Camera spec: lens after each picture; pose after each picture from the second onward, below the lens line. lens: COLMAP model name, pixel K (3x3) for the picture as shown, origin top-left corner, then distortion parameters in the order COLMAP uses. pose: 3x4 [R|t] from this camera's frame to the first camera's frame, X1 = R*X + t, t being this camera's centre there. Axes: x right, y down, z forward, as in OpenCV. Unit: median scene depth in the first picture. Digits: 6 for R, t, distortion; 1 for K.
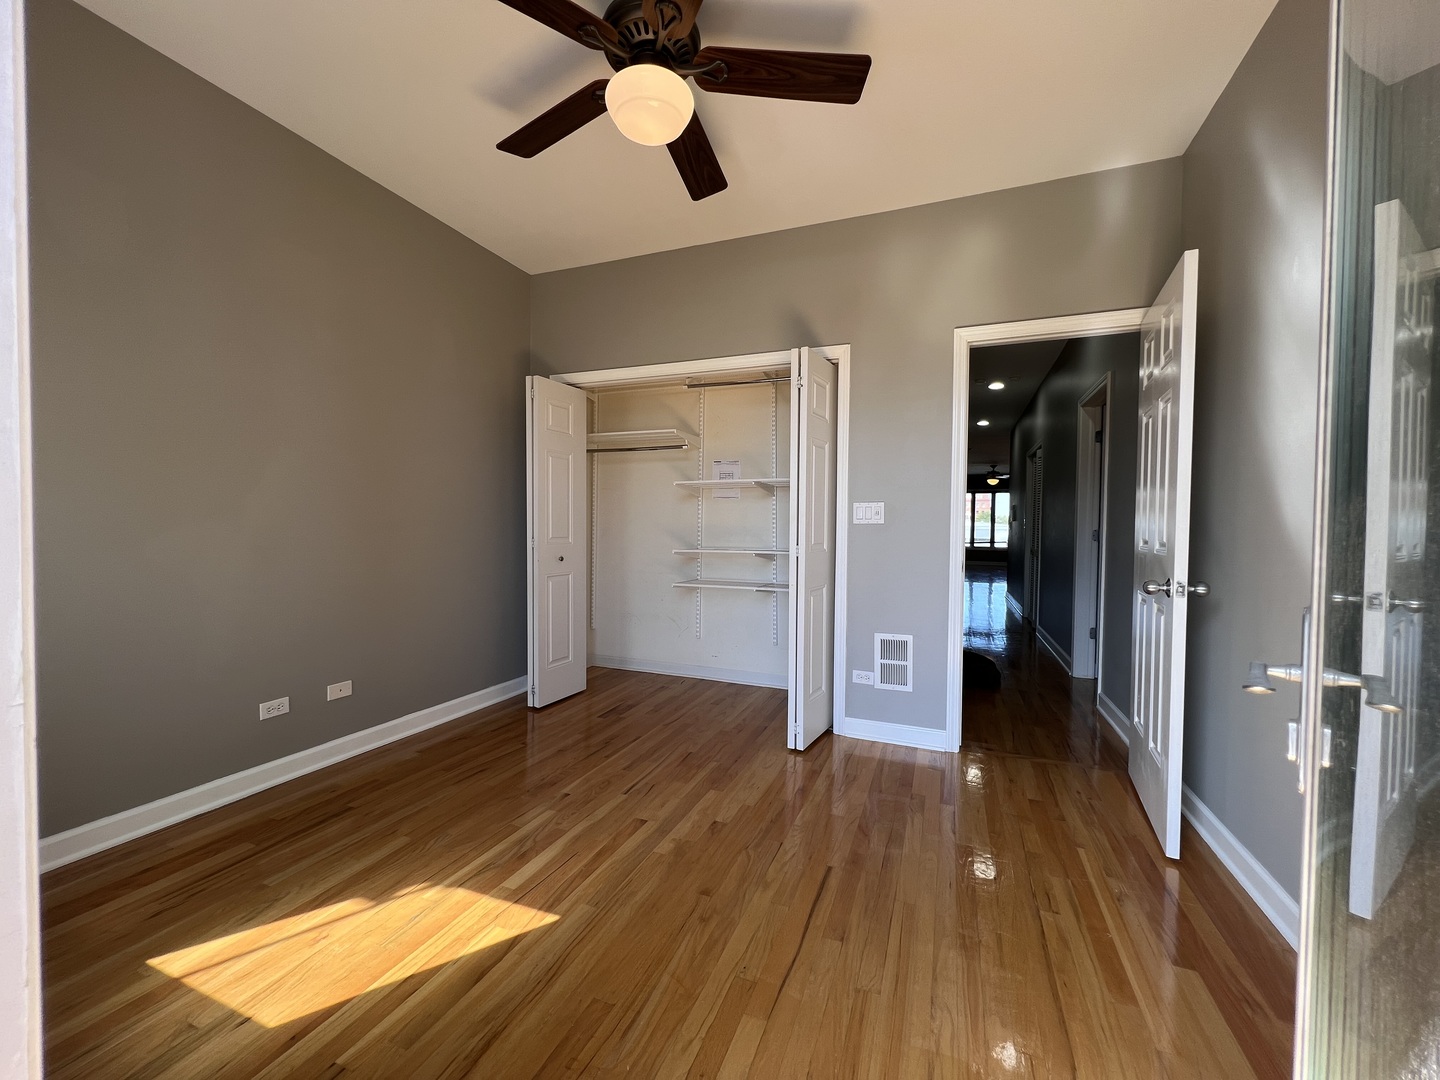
lens RADIAL K [[572.9, 0, 720.3], [0, 572.9, 541.1], [0, 0, 1]] dist [-0.003912, -0.000056]
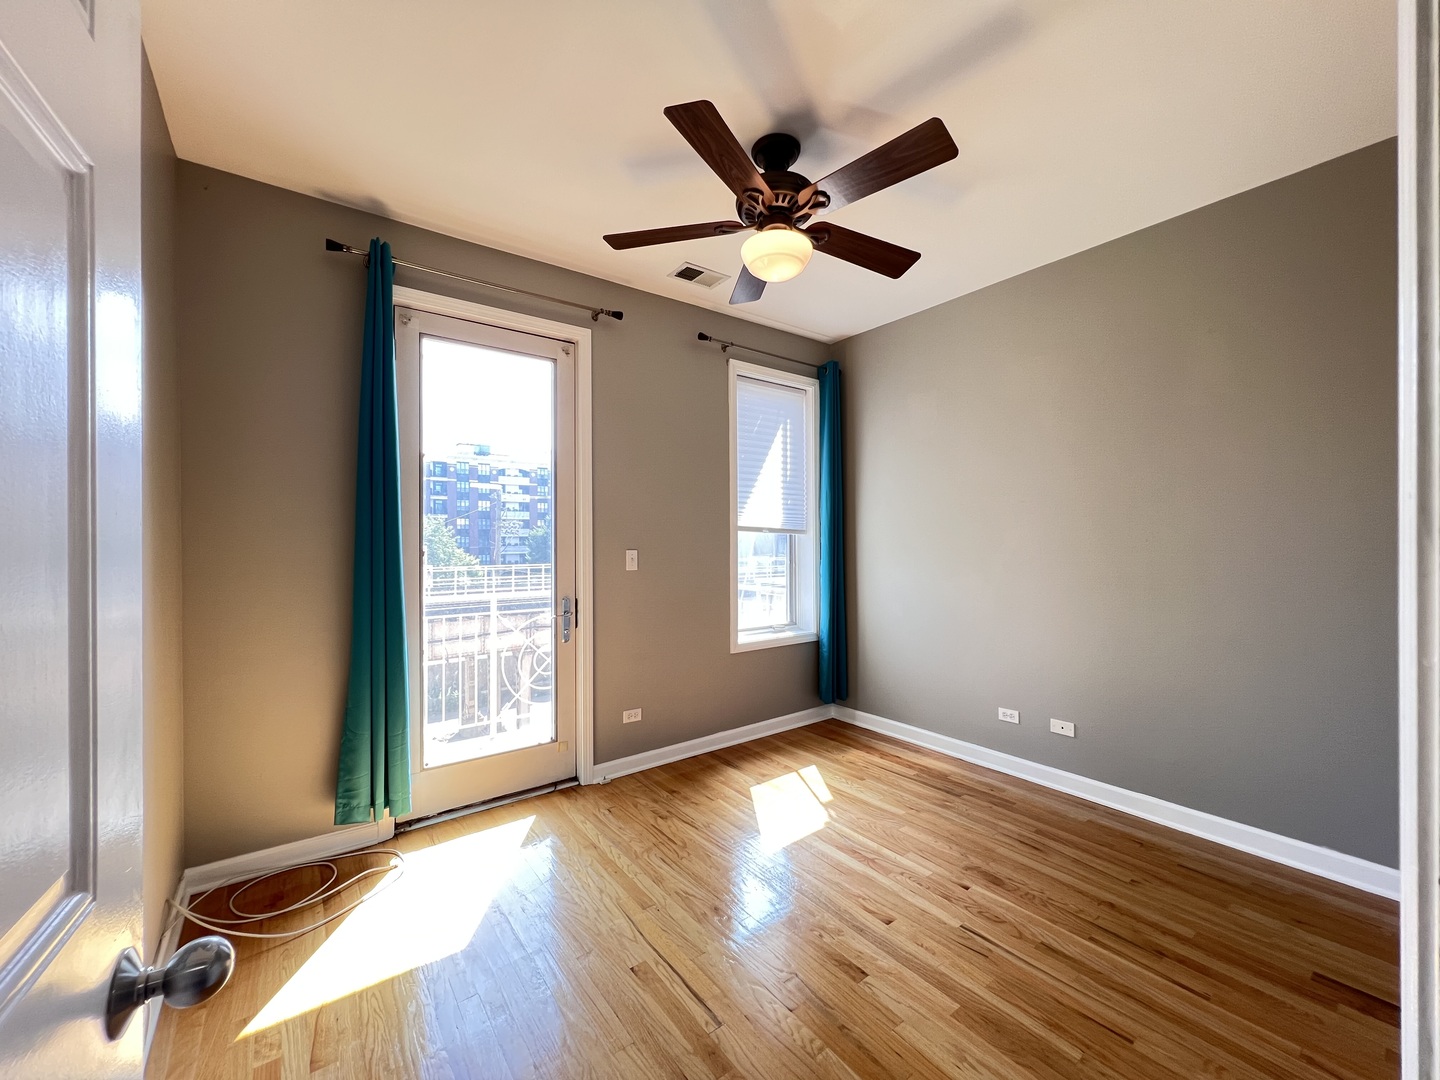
lens RADIAL K [[572.9, 0, 719.7], [0, 572.9, 541.1], [0, 0, 1]] dist [-0.003912, -0.000056]
pose [[-0.516225, -0.007711, -0.856419, 0.746741], [-0.022230, 0.999743, 0.004398, -0.108807], [0.856165, 0.021308, -0.516263, 1.164043]]
